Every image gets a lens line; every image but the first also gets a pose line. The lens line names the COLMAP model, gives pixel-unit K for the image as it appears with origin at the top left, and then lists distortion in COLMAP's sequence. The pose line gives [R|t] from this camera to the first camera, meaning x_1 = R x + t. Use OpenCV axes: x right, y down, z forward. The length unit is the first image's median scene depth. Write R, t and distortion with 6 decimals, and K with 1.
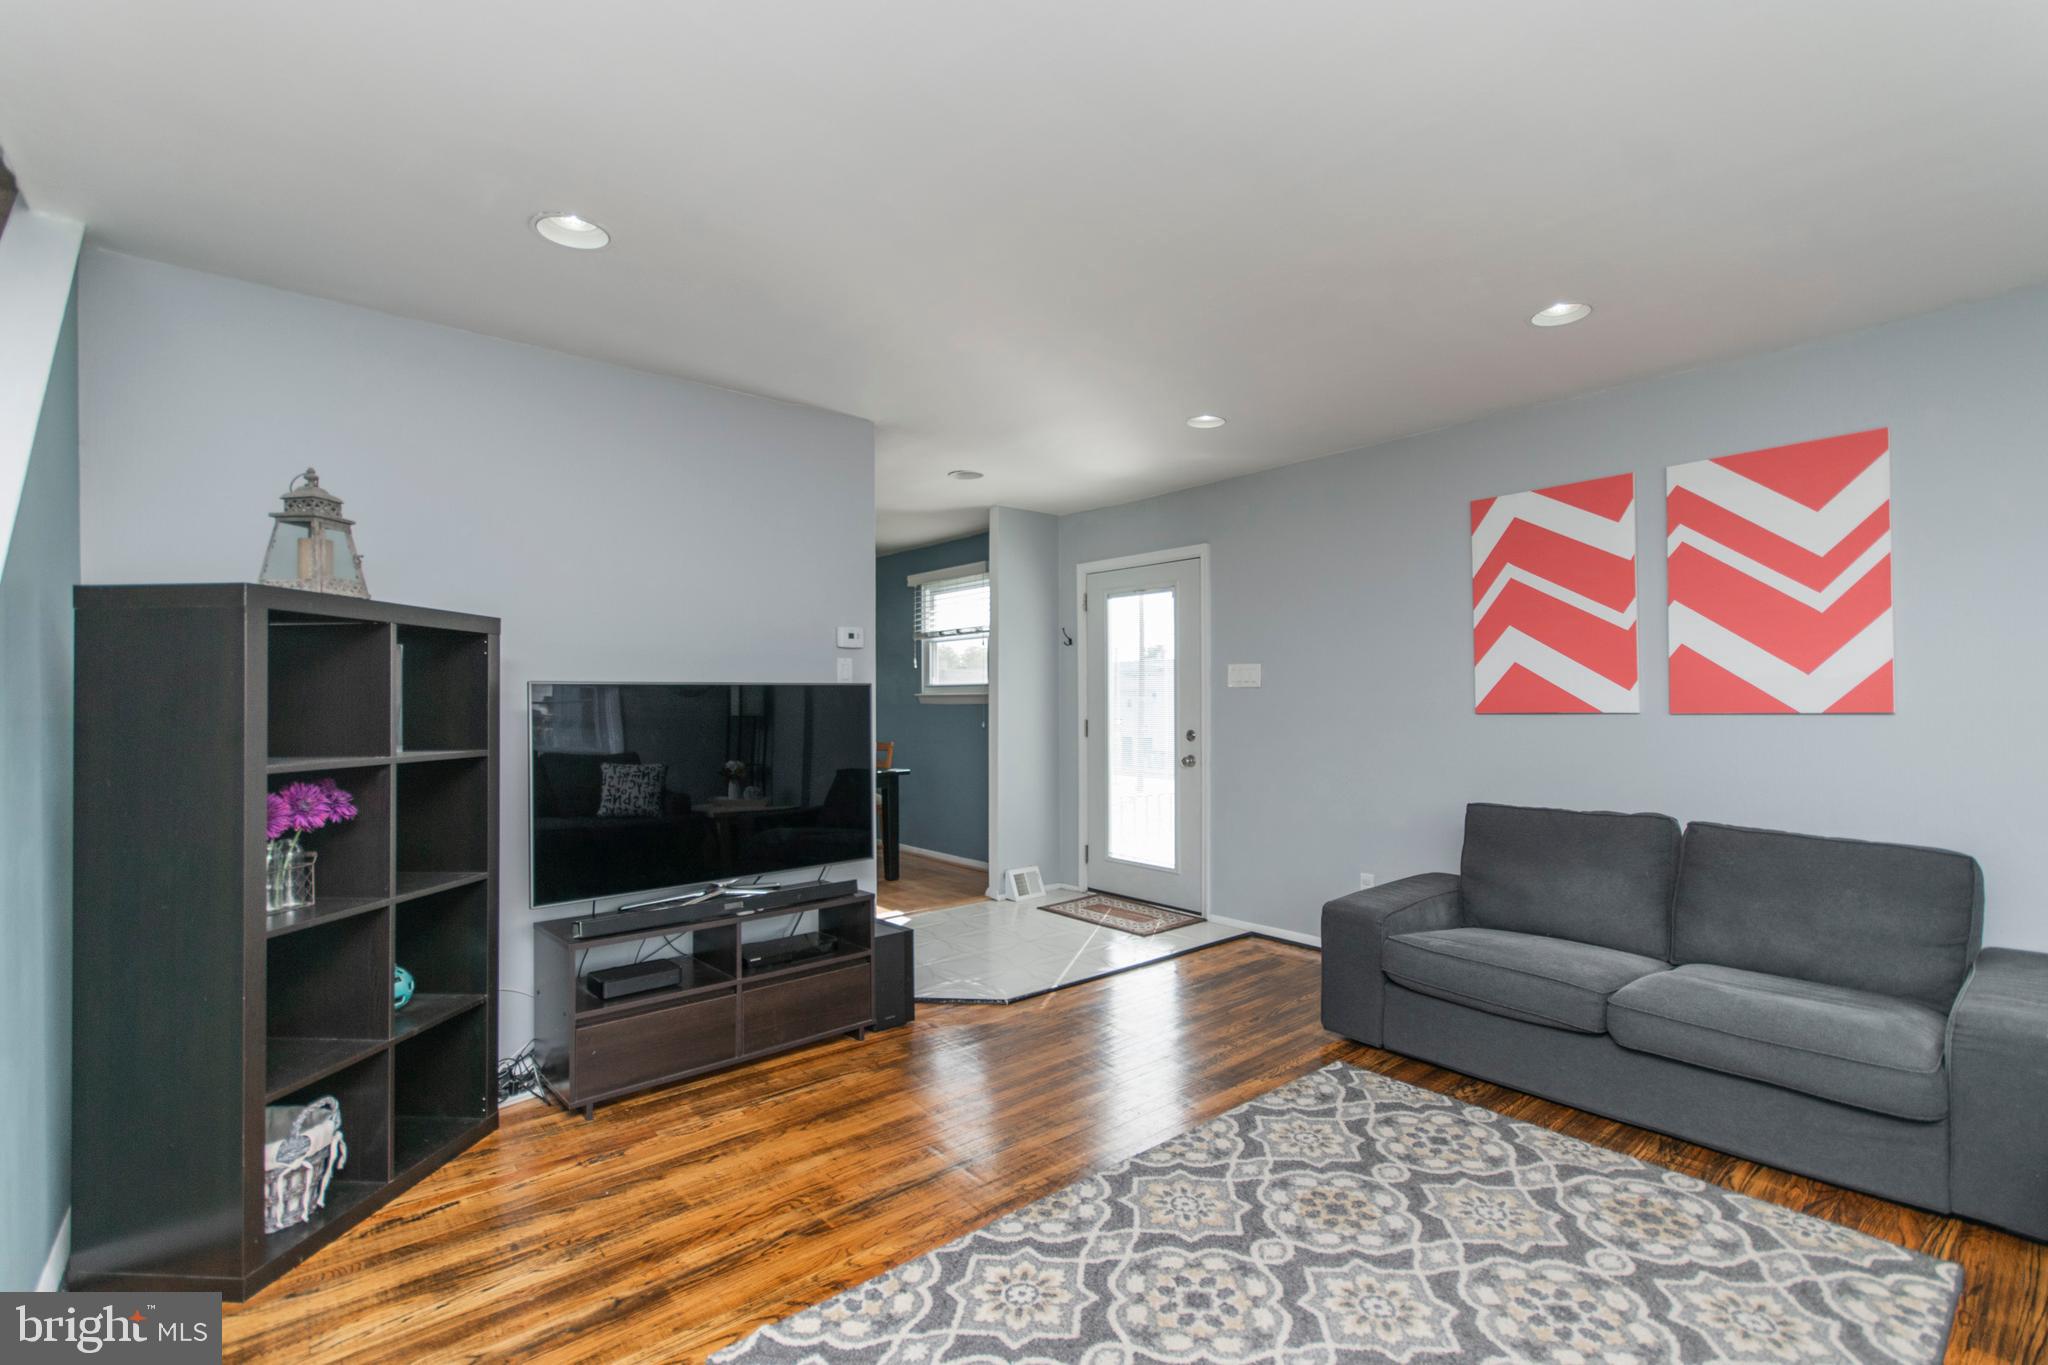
lens RADIAL K [[909.7, 0, 1020.9], [0, 909.7, 699.7], [0, 0, 1]] dist [0.000769, -0.005468]
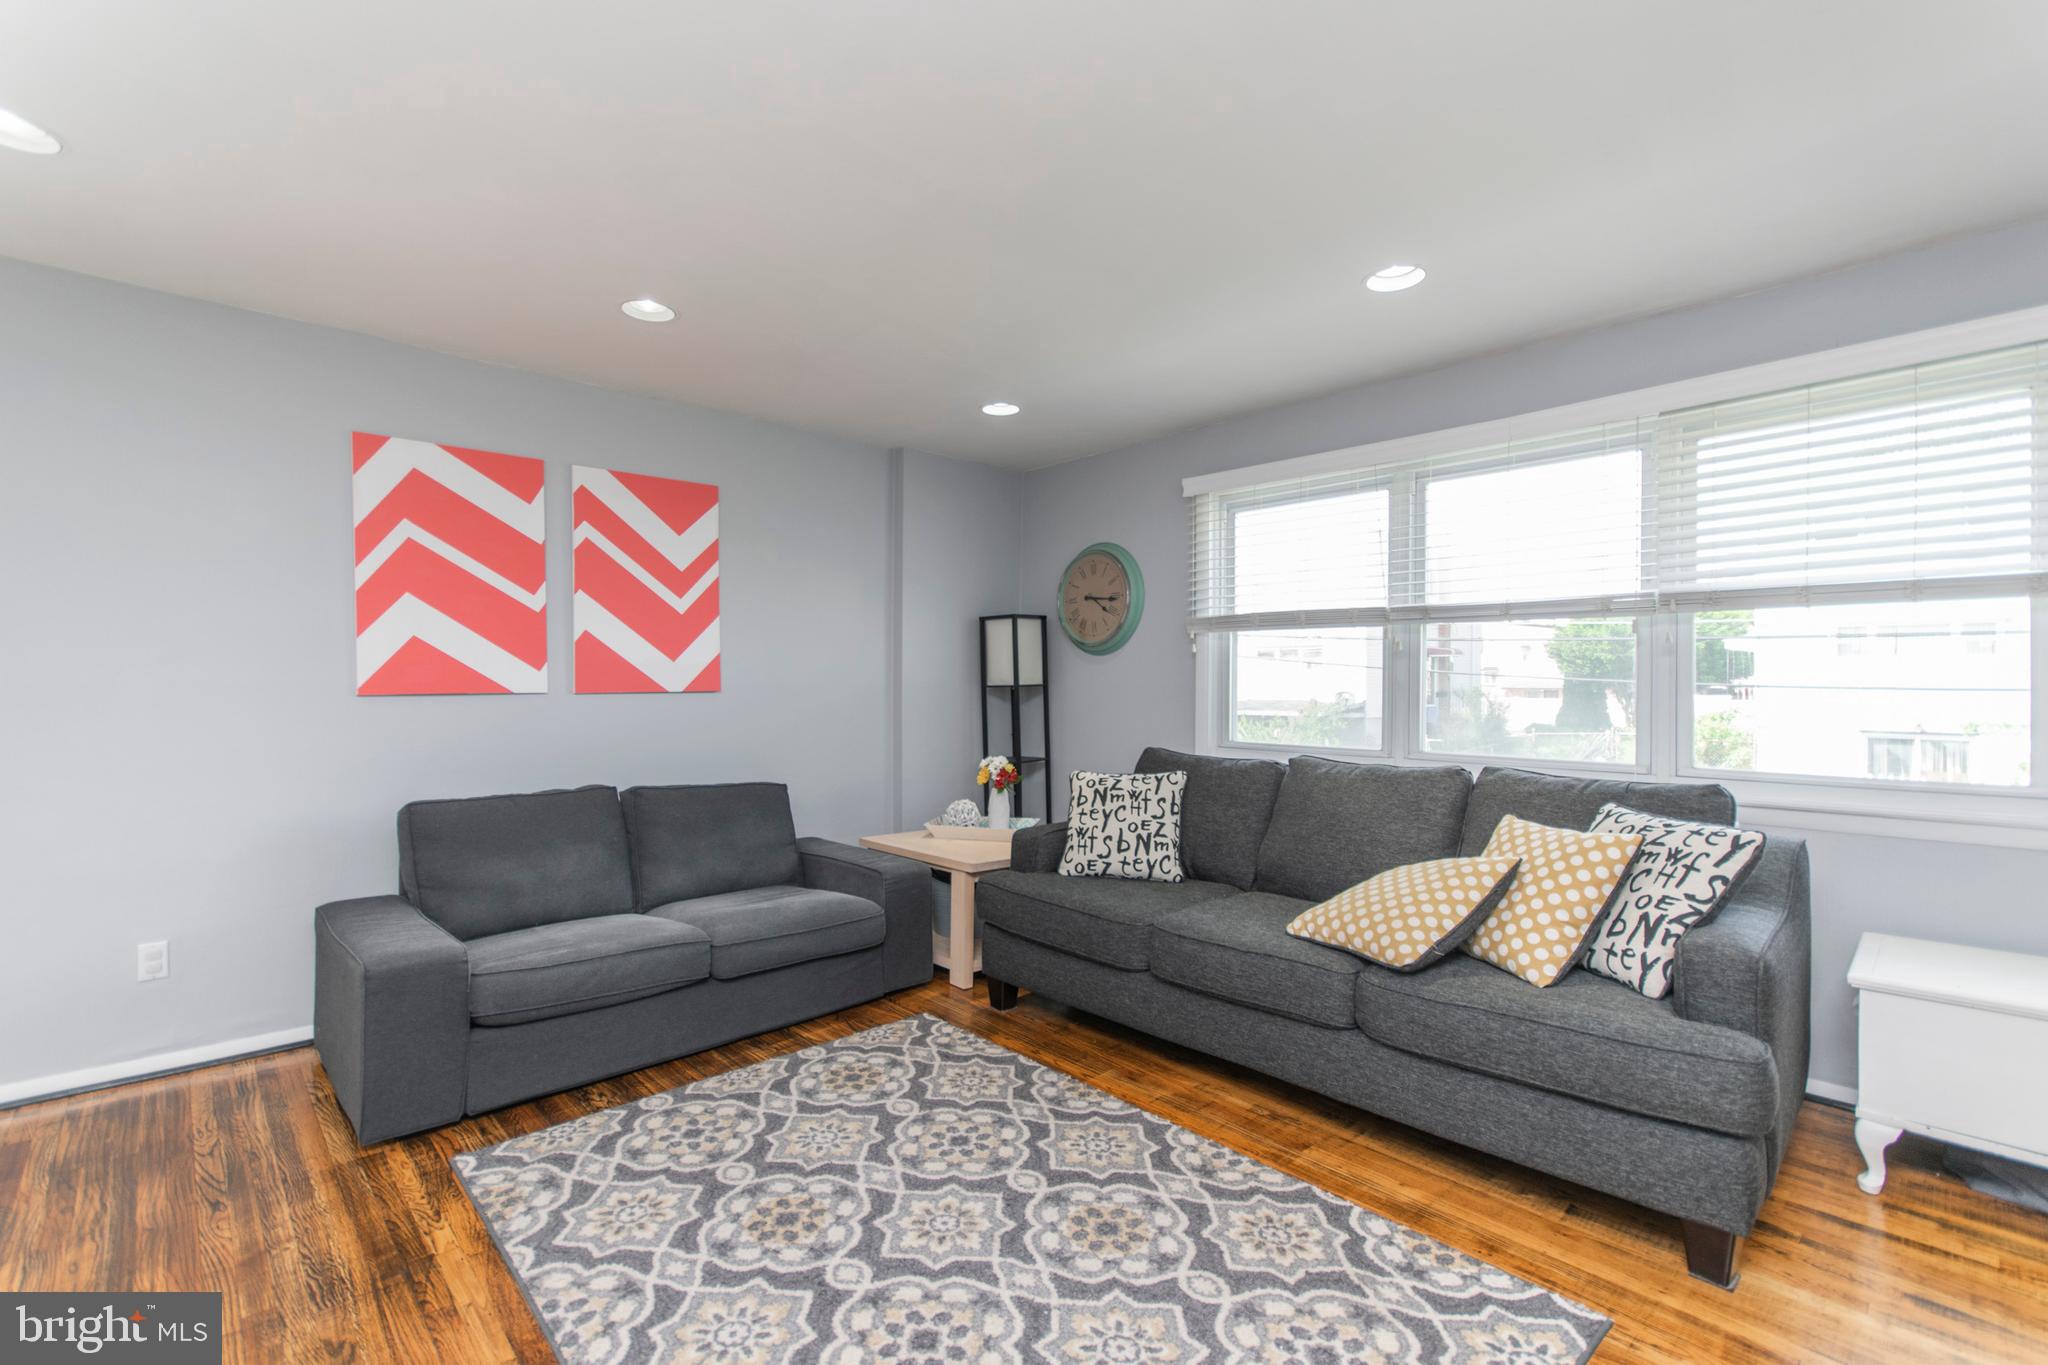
lens RADIAL K [[892.2, 0, 1036.3], [0, 892.2, 687.9], [0, 0, 1]] dist [0.001823, 0.000062]
pose [[-0.066651, -0.002503, 0.997773, -0.500448], [-0.009442, 0.999954, 0.001877, 0.002001], [-0.997732, -0.009295, -0.066672, 0.676223]]
